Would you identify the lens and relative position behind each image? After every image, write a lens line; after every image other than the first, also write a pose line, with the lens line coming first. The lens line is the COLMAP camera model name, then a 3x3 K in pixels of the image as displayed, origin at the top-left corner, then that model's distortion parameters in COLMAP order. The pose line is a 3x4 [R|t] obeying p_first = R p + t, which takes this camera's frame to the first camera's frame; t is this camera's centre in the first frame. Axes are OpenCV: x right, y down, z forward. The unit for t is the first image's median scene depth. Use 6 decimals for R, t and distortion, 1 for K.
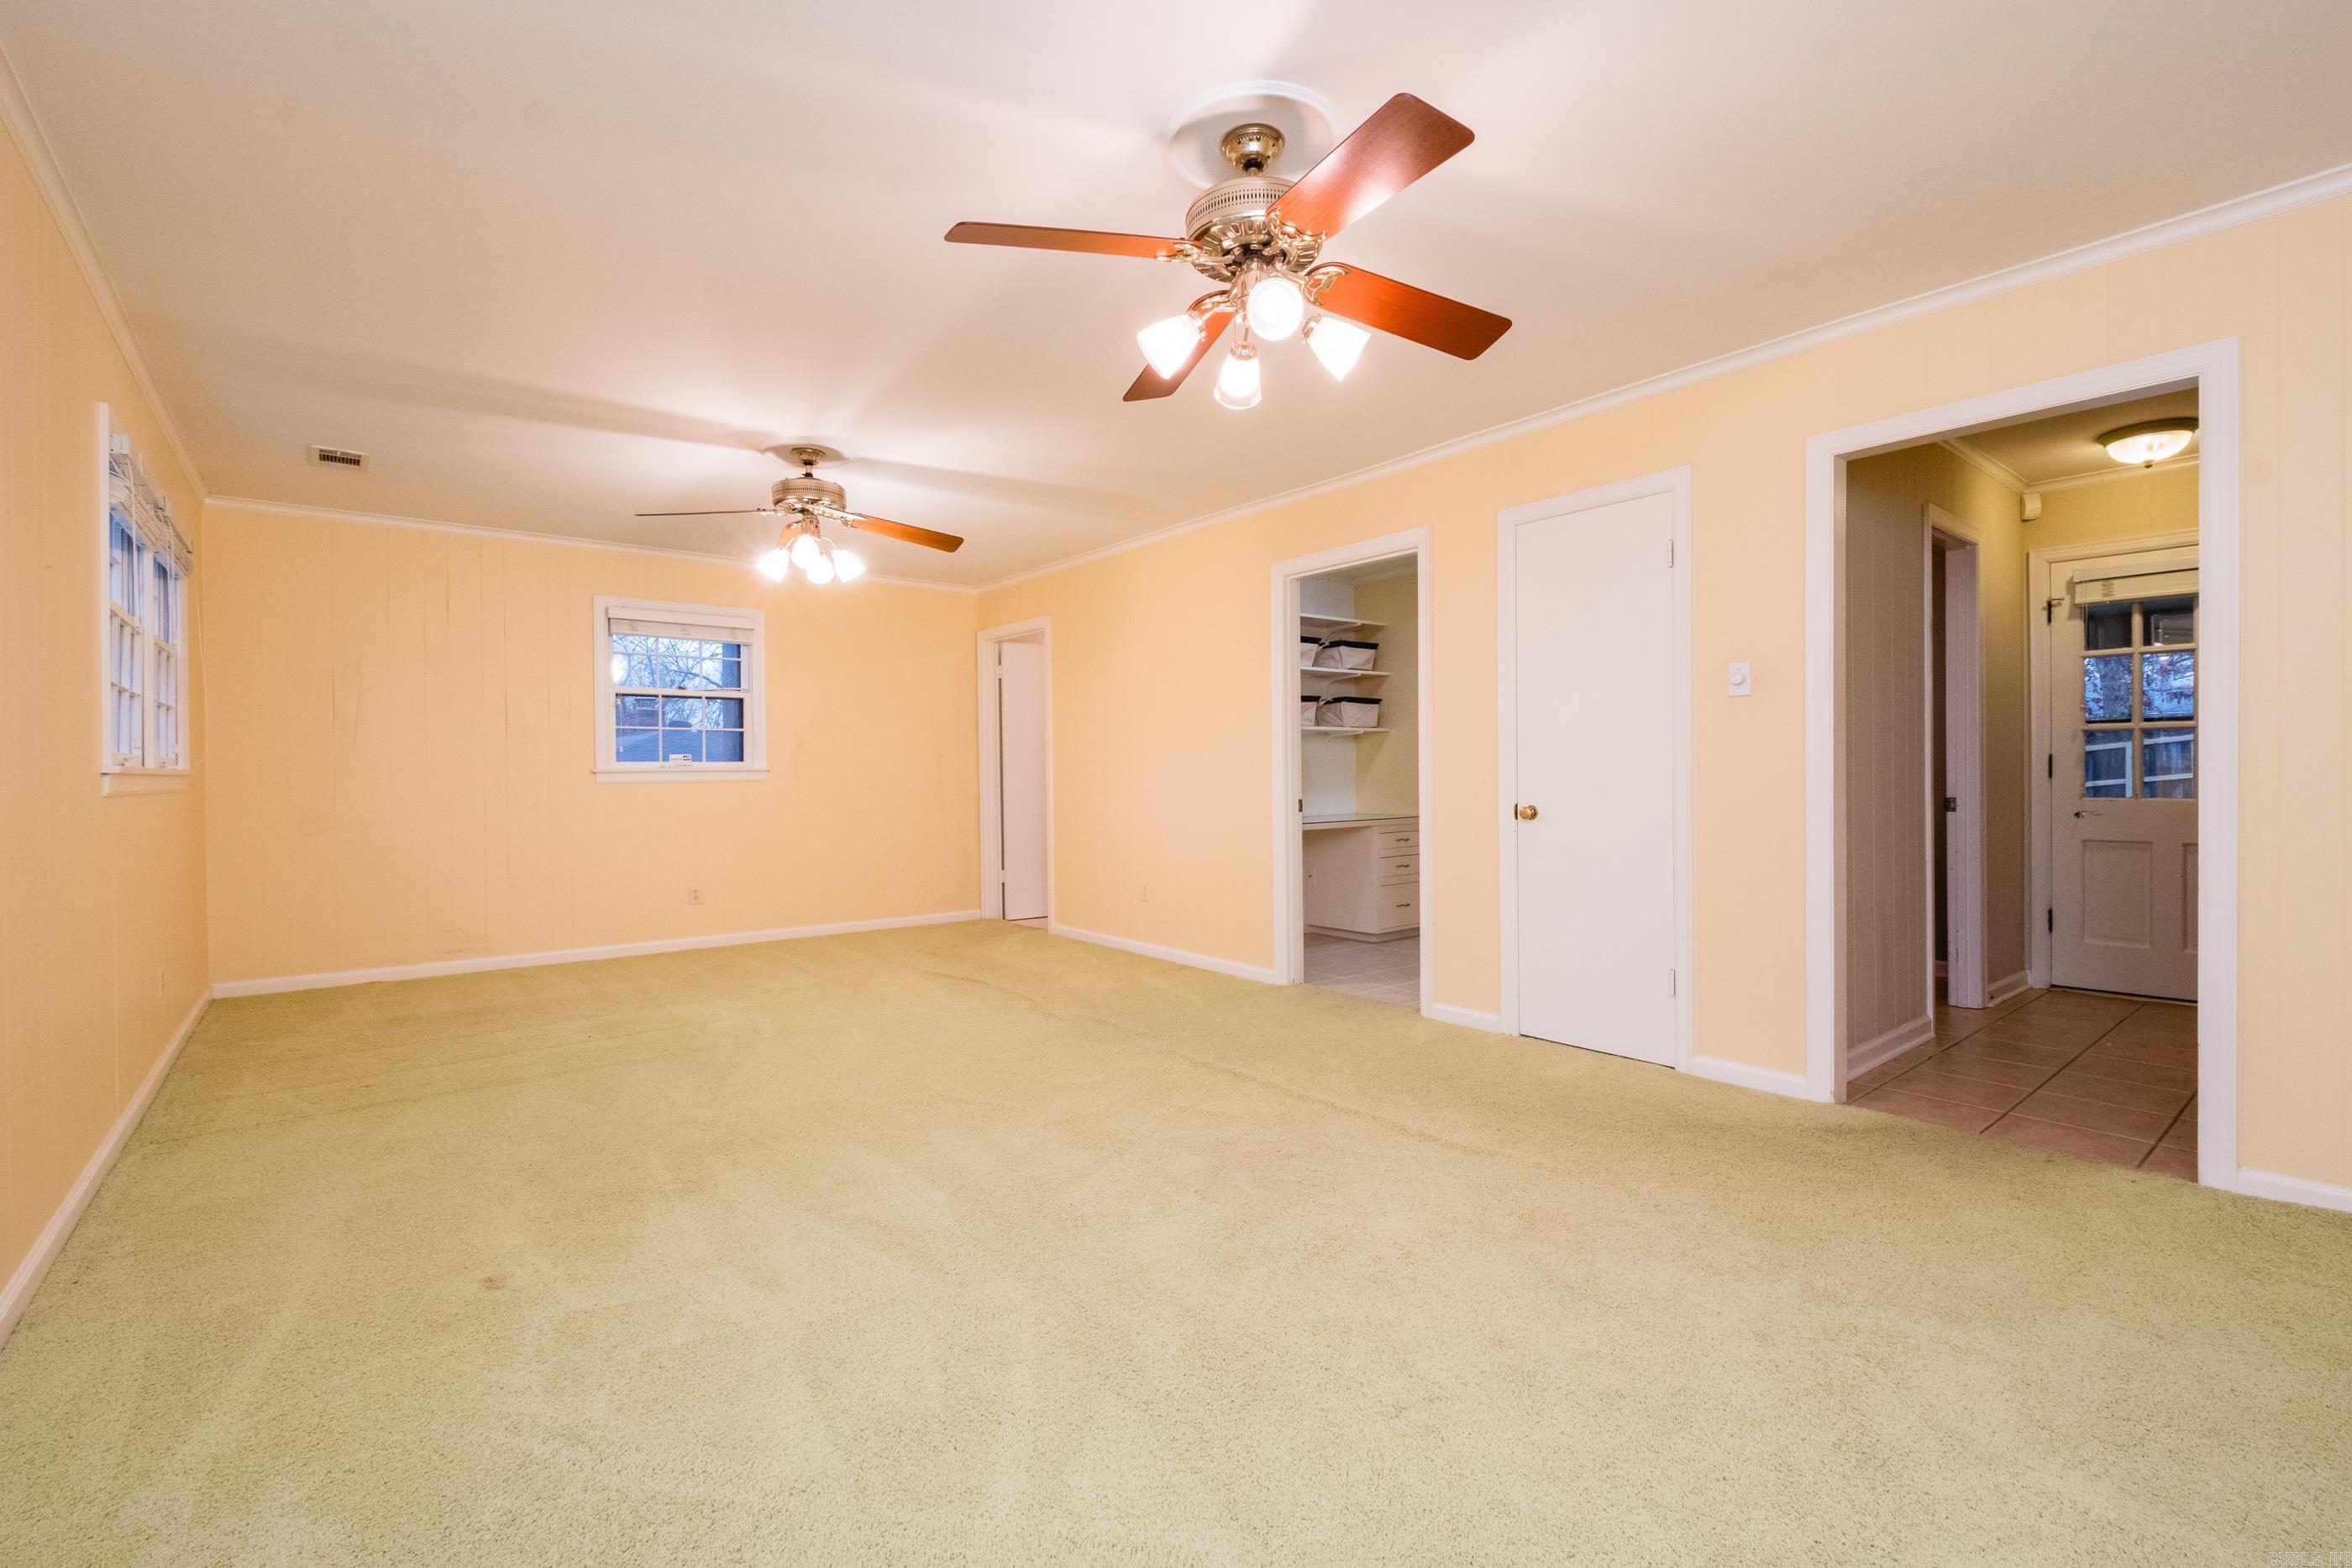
lens RADIAL K [[1012.8, 0, 1176.0], [0, 1012.8, 784.0], [0, 0, 1]] dist [0.001850, -0.000182]
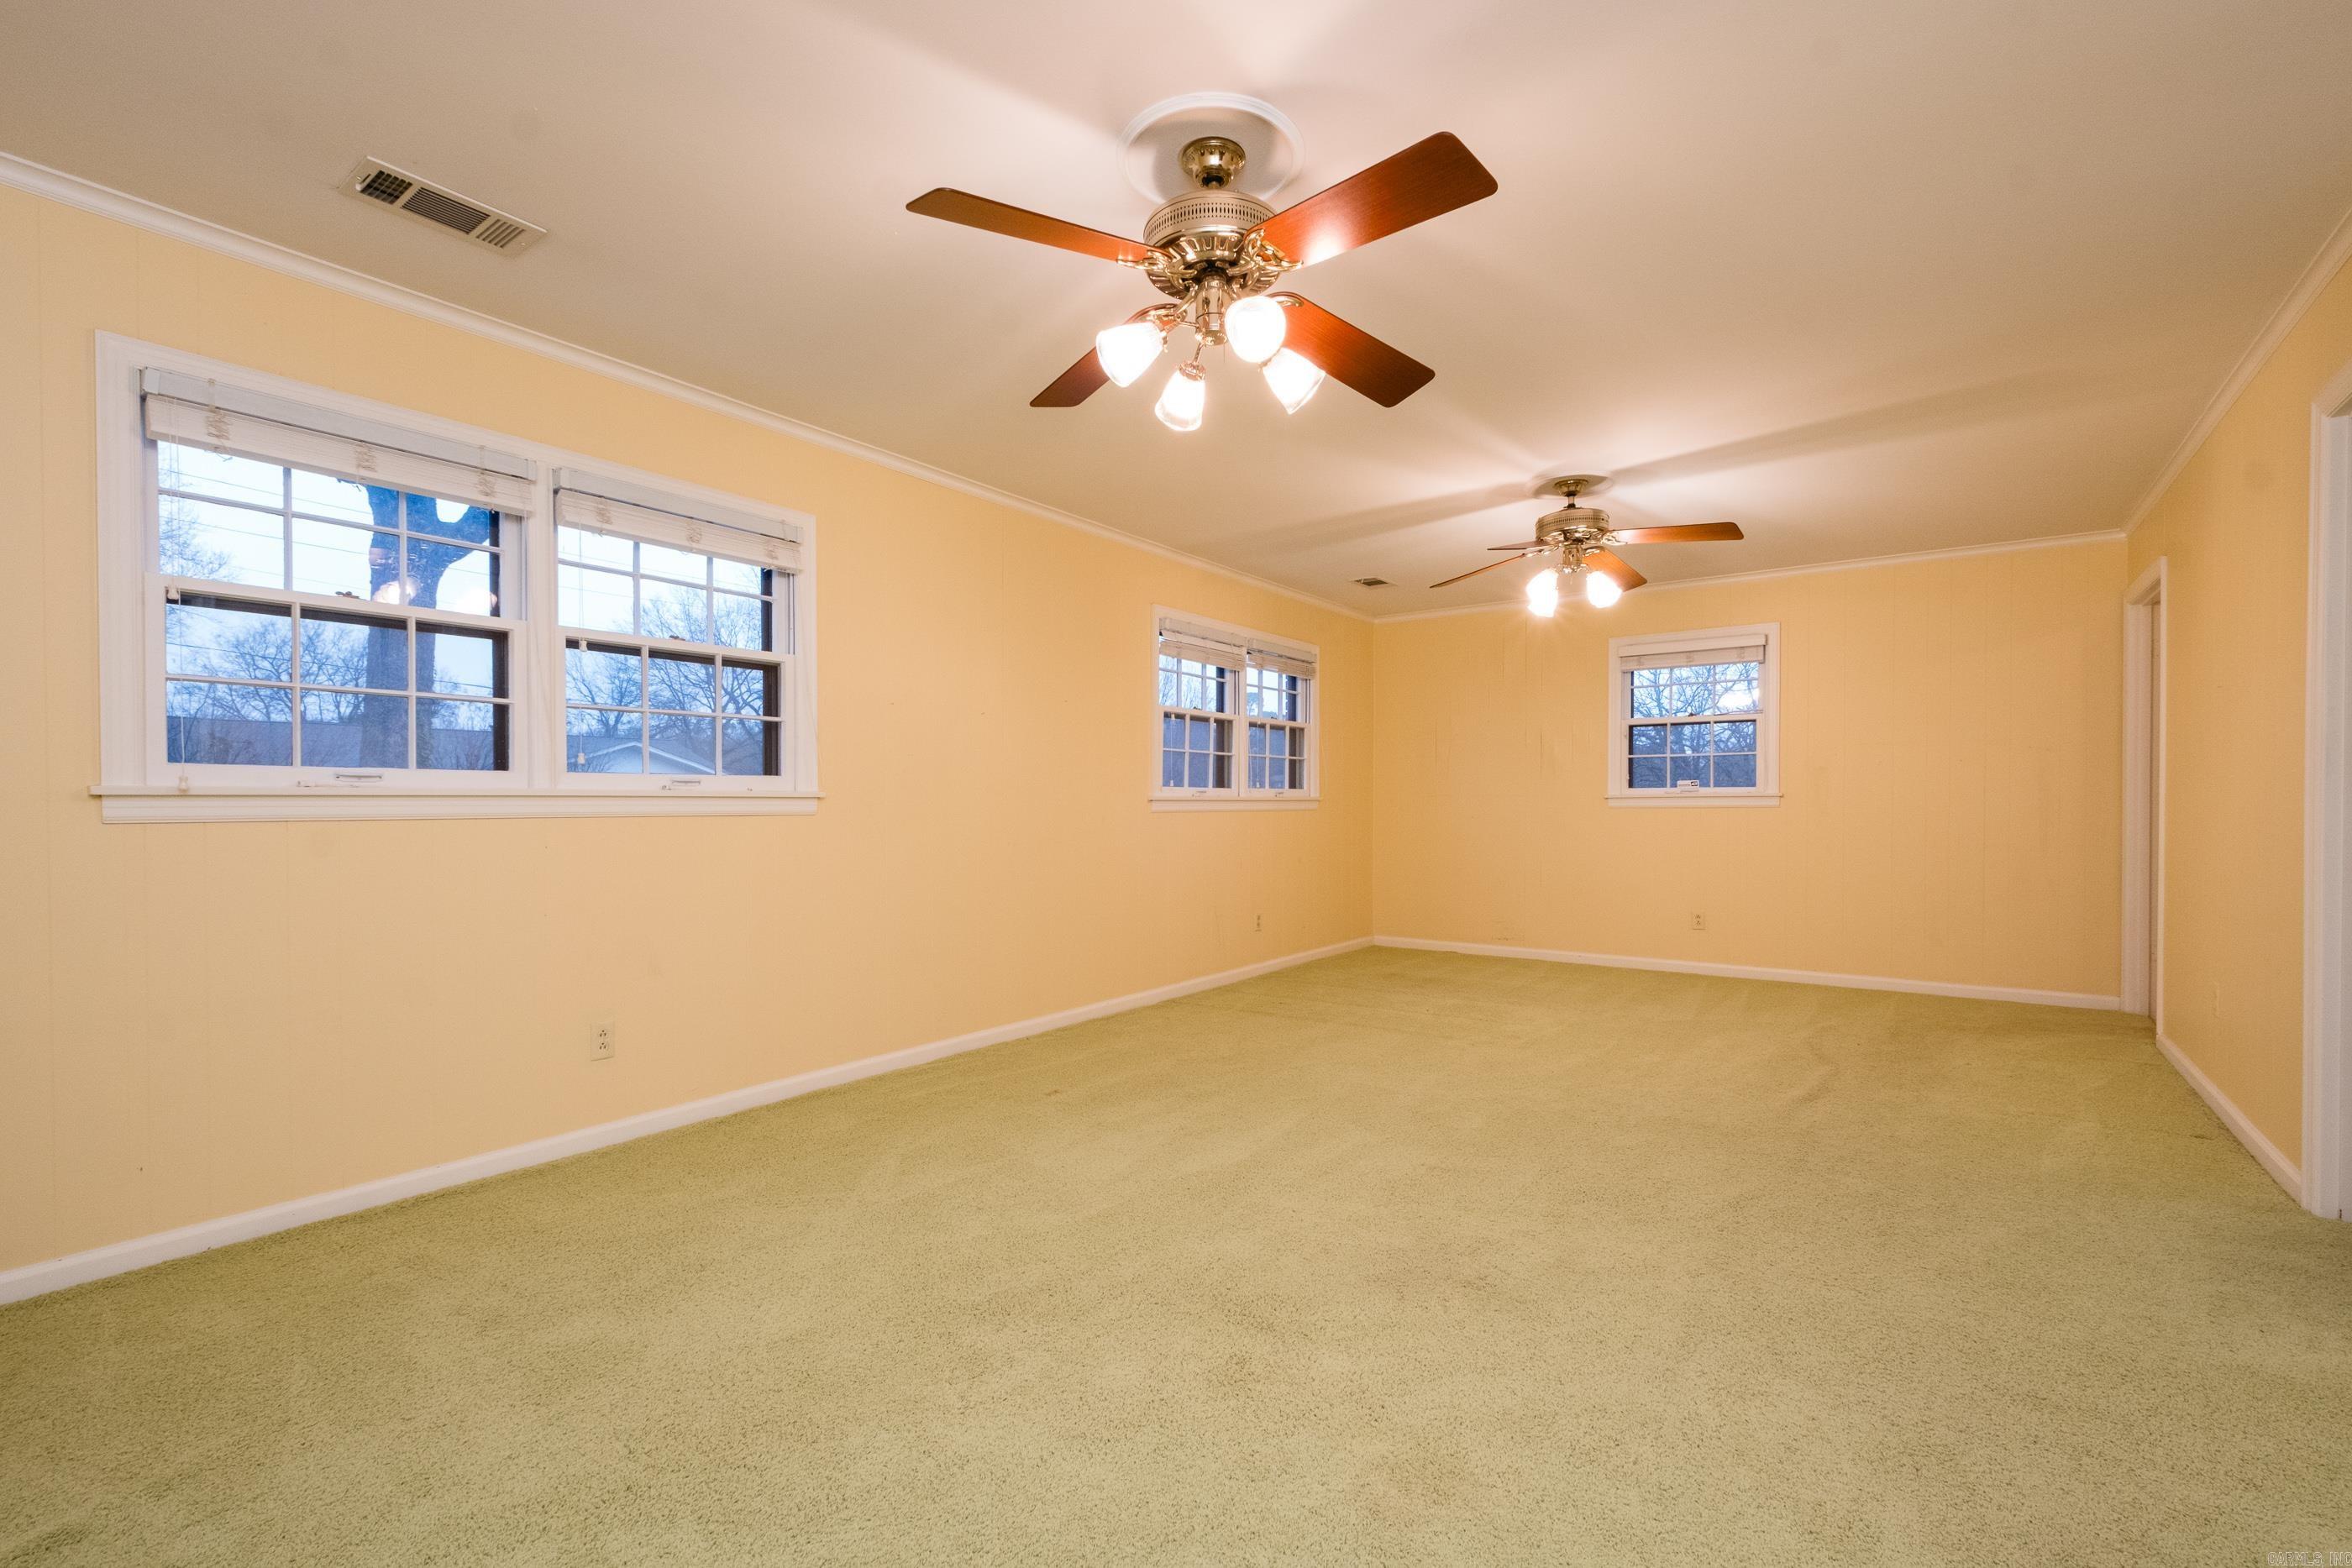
lens RADIAL K [[1012.8, 0, 1176.0], [0, 1012.8, 784.0], [0, 0, 1]] dist [0.001850, -0.000182]
pose [[0.264905, -0.011847, -0.964202, 0.437184], [-0.009925, 0.999838, -0.015012, -0.005889], [0.964223, 0.013546, 0.264744, 0.302308]]
